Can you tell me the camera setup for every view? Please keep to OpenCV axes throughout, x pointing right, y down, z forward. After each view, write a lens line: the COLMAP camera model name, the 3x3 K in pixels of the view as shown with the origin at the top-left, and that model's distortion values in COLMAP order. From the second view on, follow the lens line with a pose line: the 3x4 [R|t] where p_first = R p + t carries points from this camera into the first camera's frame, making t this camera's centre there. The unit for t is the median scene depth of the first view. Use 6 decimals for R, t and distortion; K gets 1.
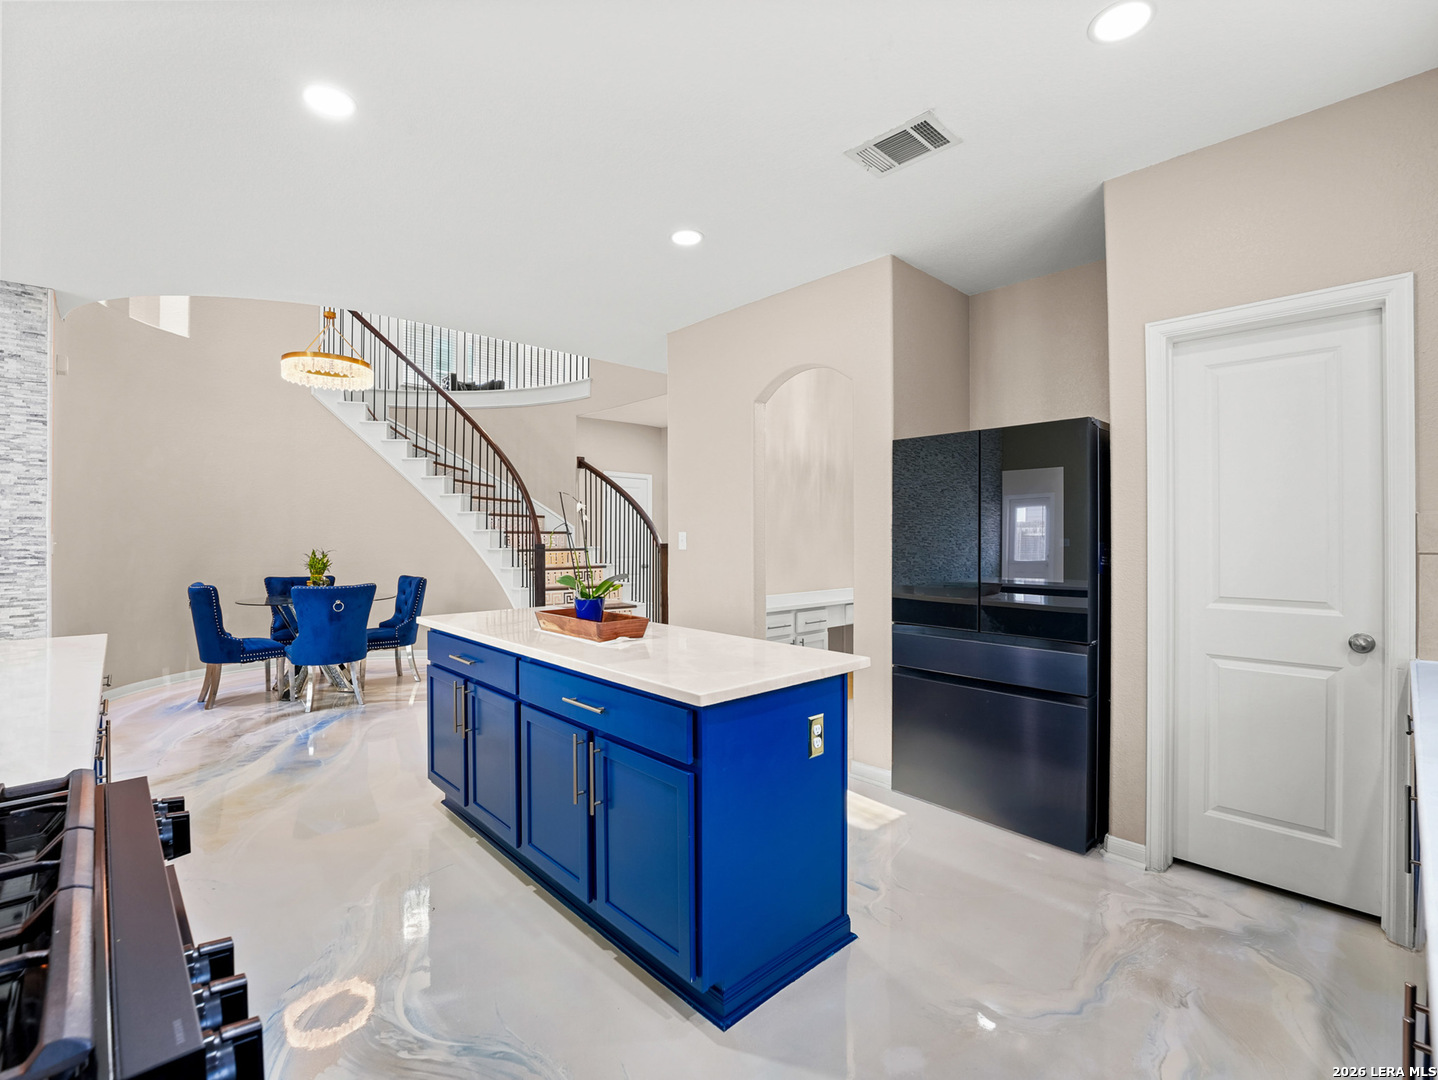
lens RADIAL K [[665.6, 0, 722.3], [0, 665.6, 534.1], [0, 0, 1]] dist [-0.018231, -0.000217]
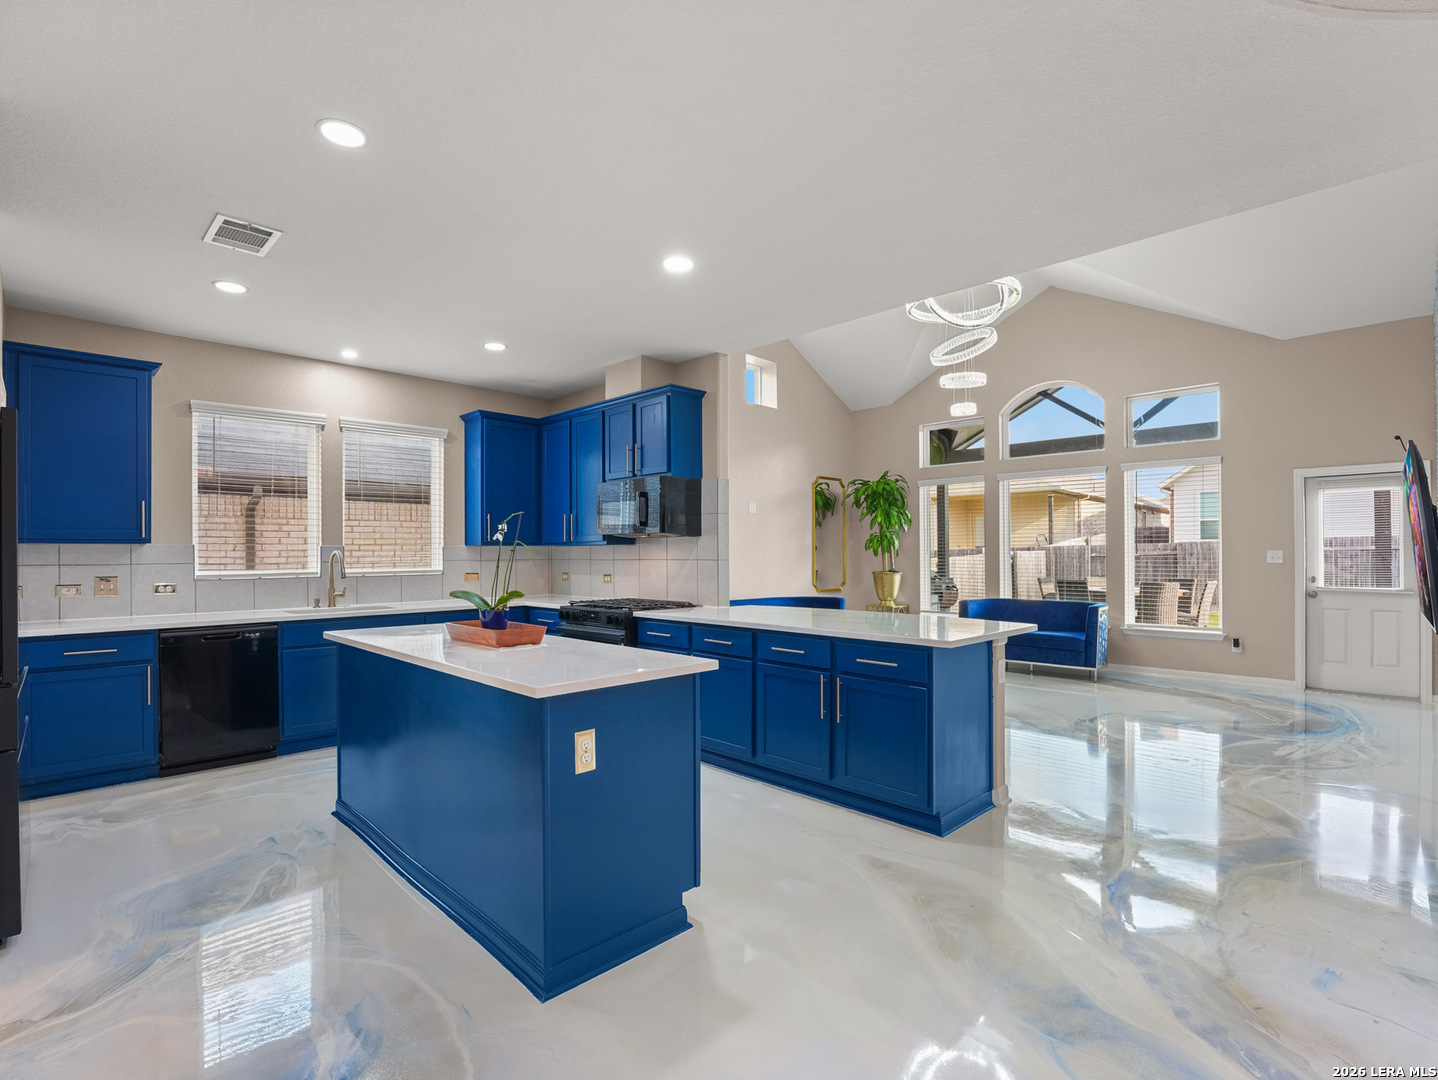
lens RADIAL K [[691.5, 0, 723.2], [0, 691.5, 552.2], [0, 0, 1]] dist [-0.023815, -0.000711]
pose [[-0.999525, 0.003771, -0.030591, -0.384098], [0.004156, 0.999913, -0.012529, 0.014307], [0.030541, -0.012650, -0.999453, 1.531082]]
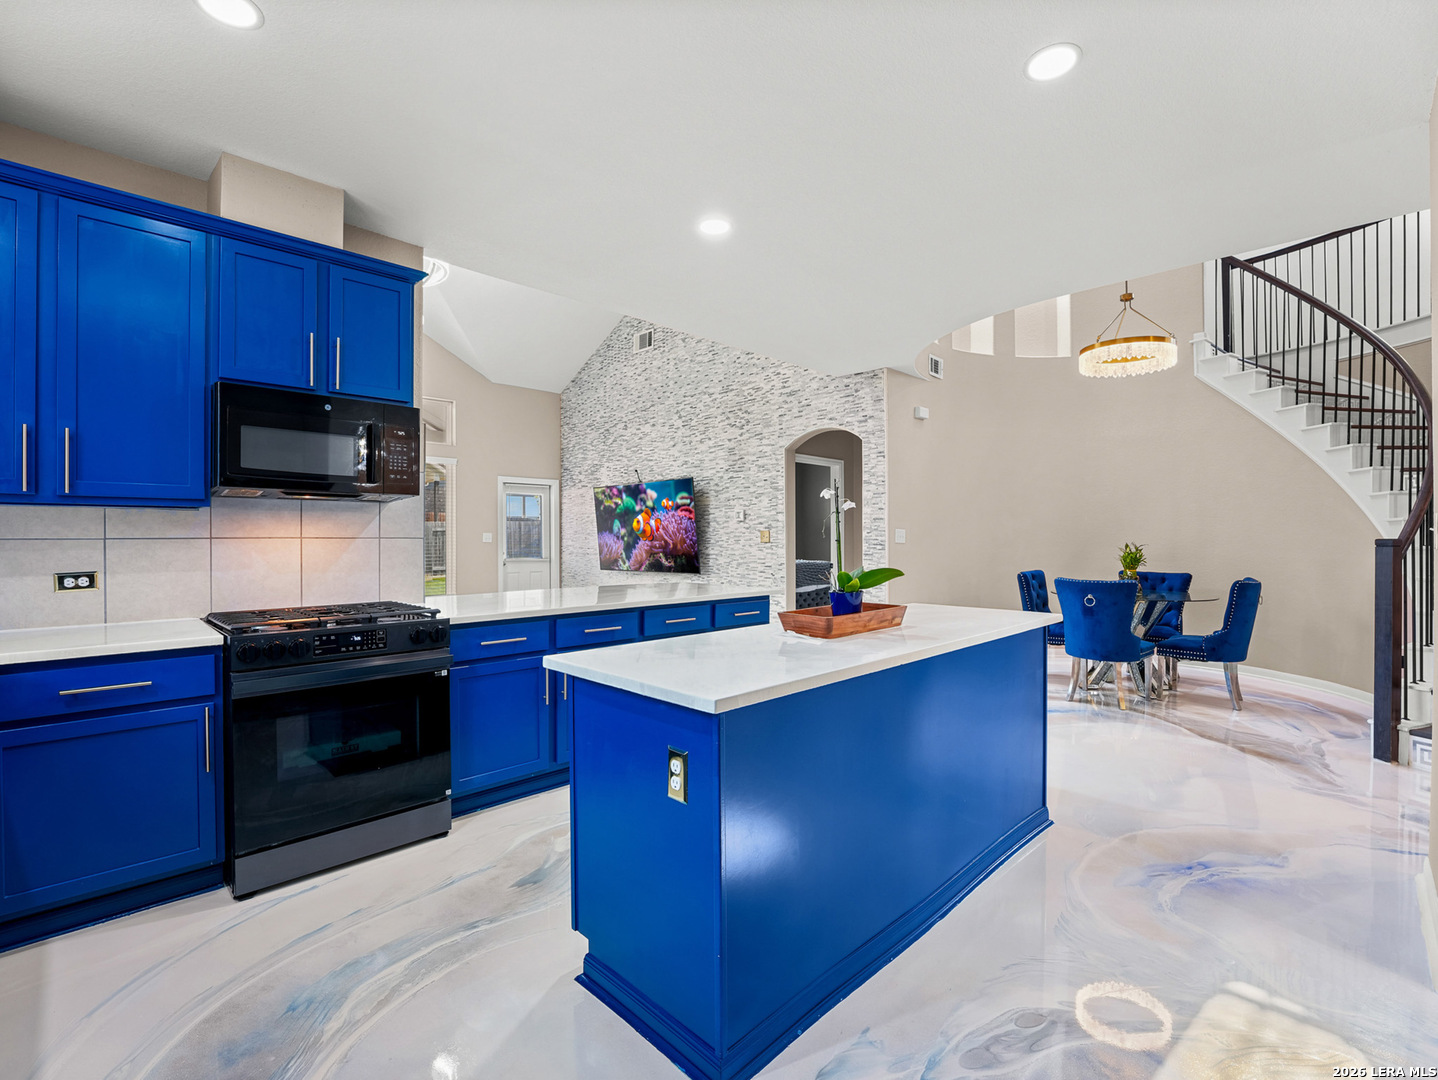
lens RADIAL K [[665.6, 0, 715.4], [0, 665.6, 539.1], [0, 0, 1]] dist [-0.018231, -0.000217]
pose [[0.020138, 0.003838, -0.999790, 0.514818], [0.008523, 0.999956, 0.004011, 0.013323], [0.999761, -0.008602, 0.020104, 0.575375]]
